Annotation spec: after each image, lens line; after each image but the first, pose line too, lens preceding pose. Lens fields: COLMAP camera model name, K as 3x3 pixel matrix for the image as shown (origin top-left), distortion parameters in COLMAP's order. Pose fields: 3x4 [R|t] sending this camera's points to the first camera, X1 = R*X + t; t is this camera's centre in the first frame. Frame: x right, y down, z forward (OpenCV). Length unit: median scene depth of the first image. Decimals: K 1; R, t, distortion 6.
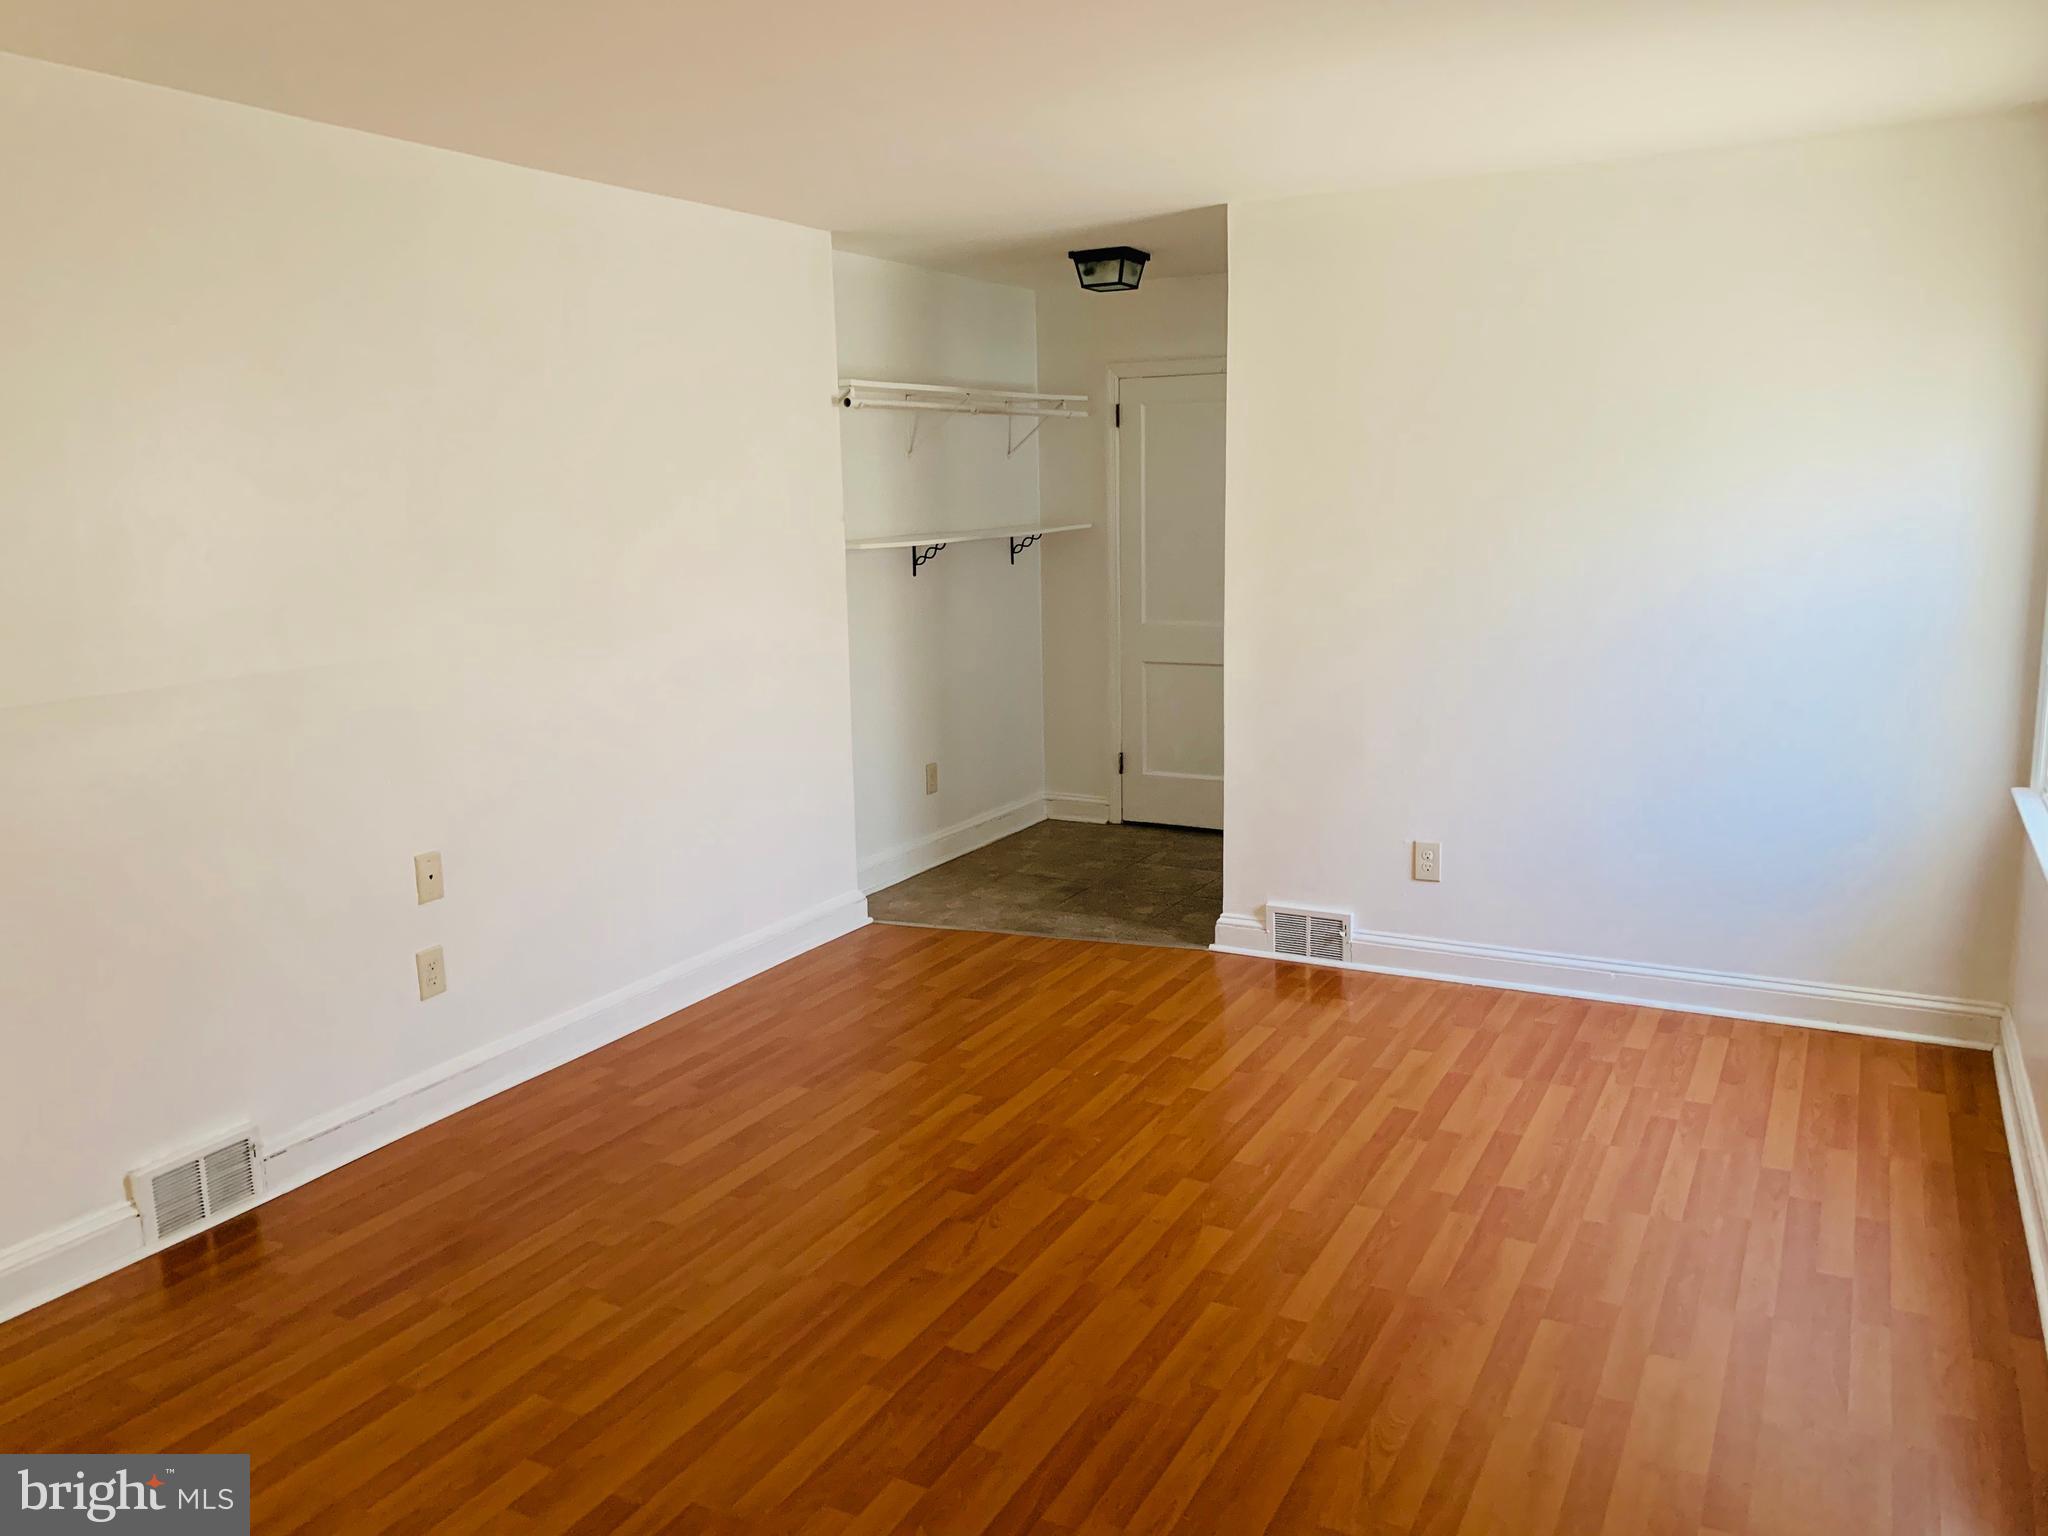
lens RADIAL K [[1561.3, 0, 1024.0], [0, 1561.3, 768.0], [0, 0, 1]] dist [0.060024, -0.037807]
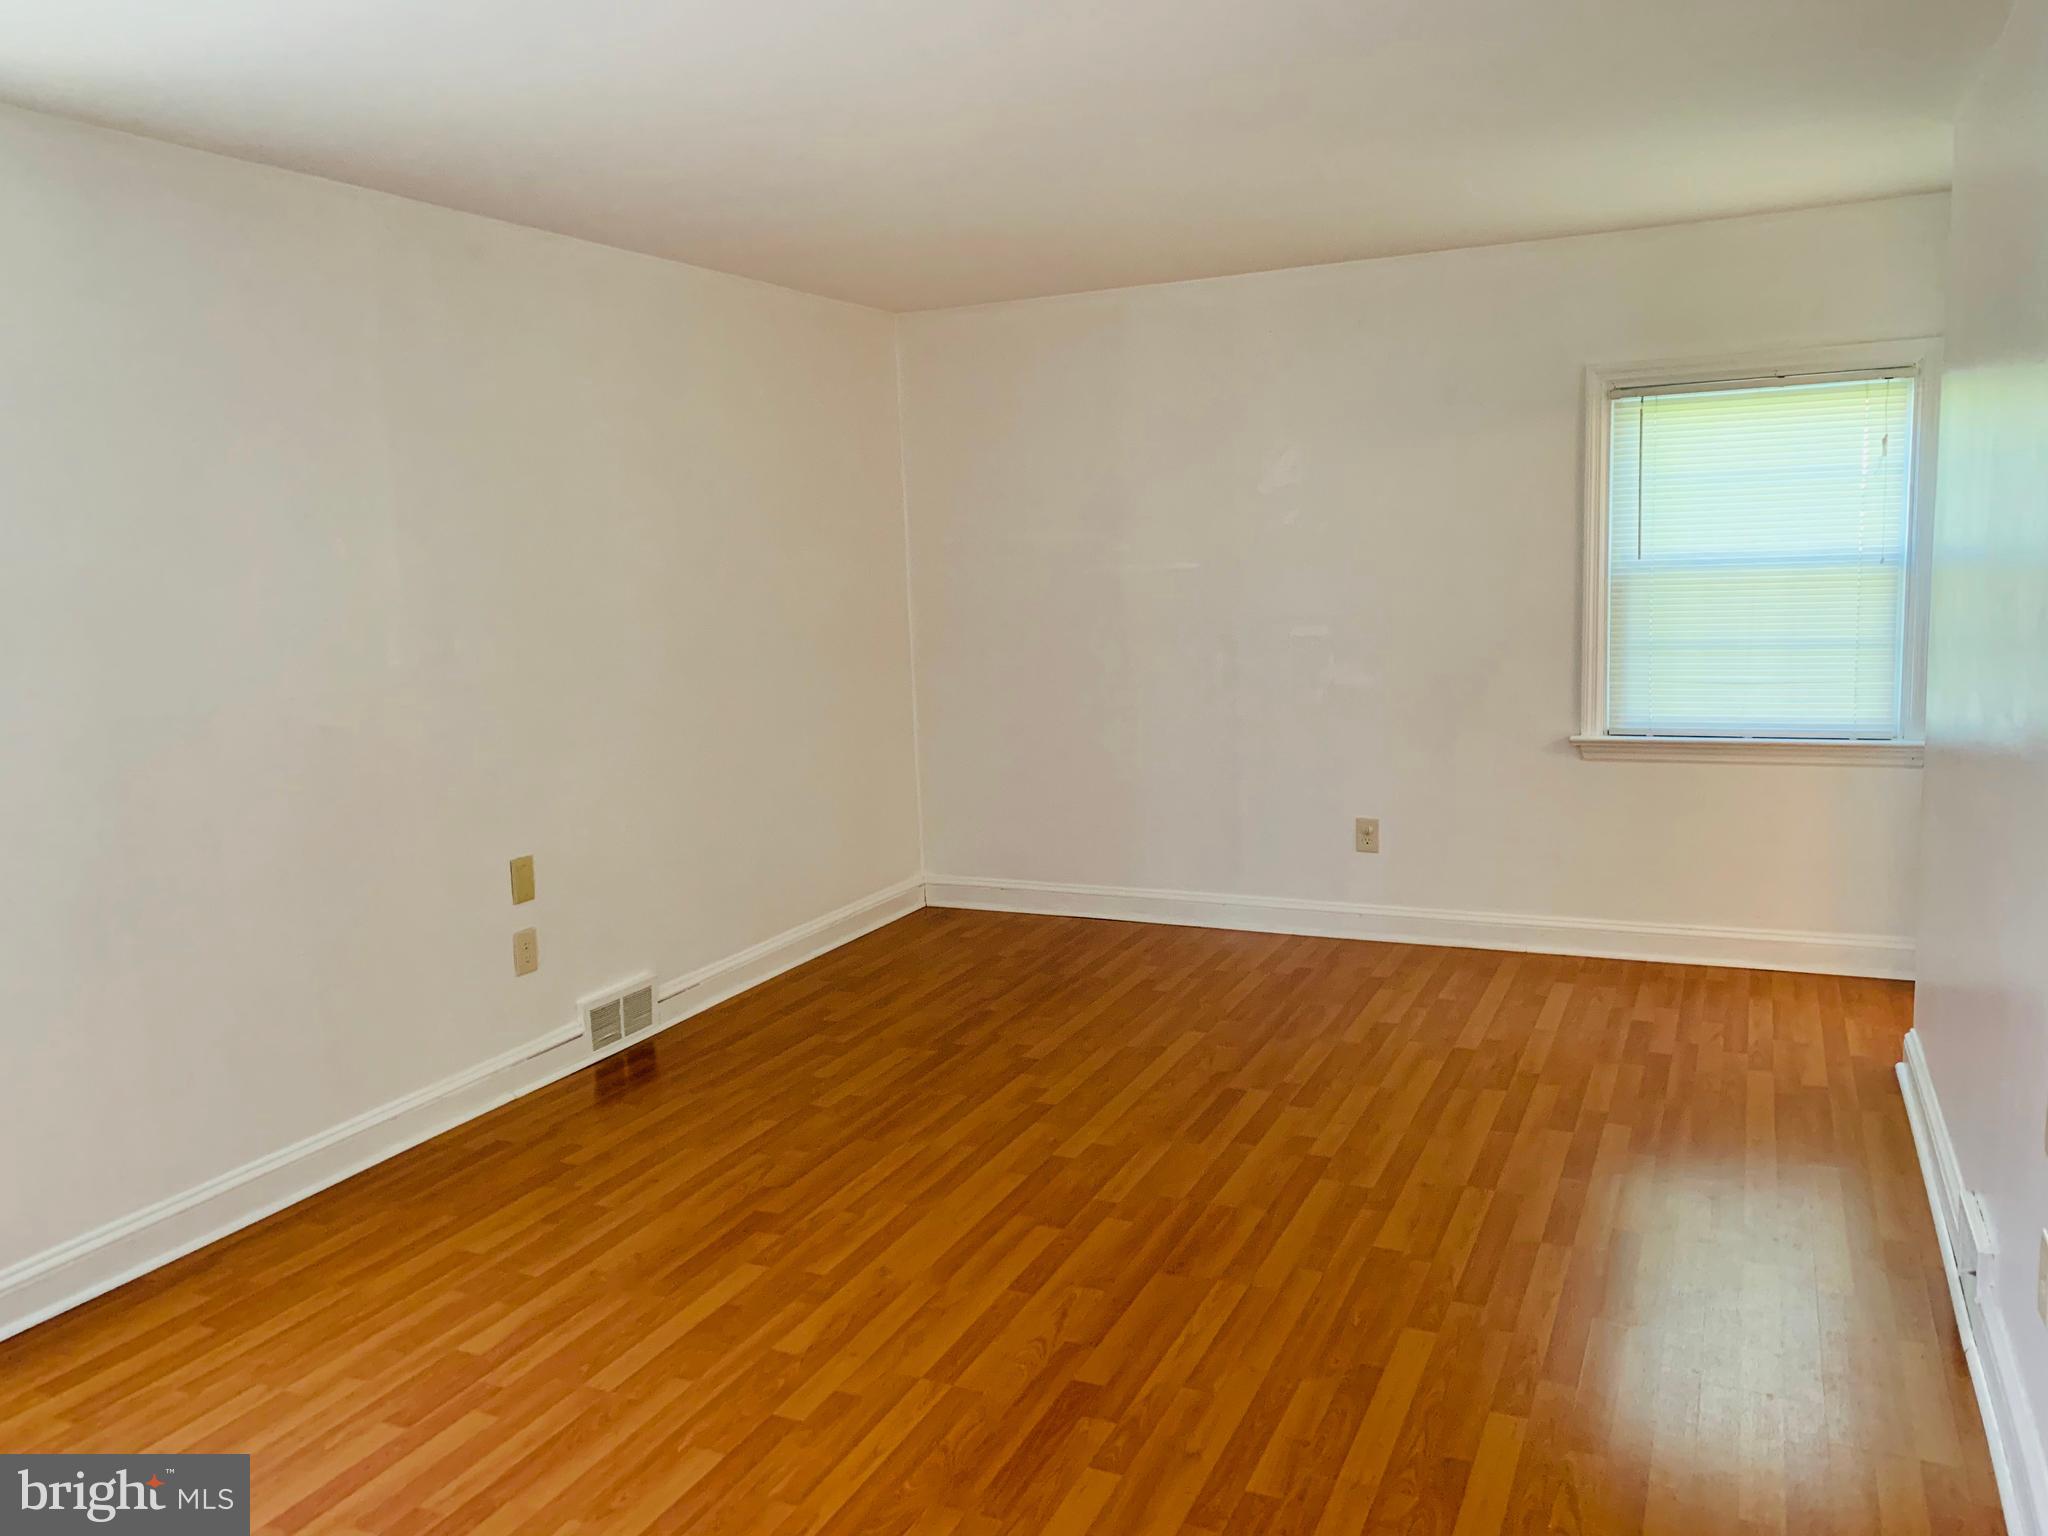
lens RADIAL K [[1561.3, 0, 1024.0], [0, 1561.3, 768.0], [0, 0, 1]] dist [0.060024, -0.037807]
pose [[-0.996341, 0.068888, -0.050578, 0.012854], [0.049162, 0.946090, 0.320150, -0.298928], [0.069905, 0.316492, -0.946016, 1.757403]]
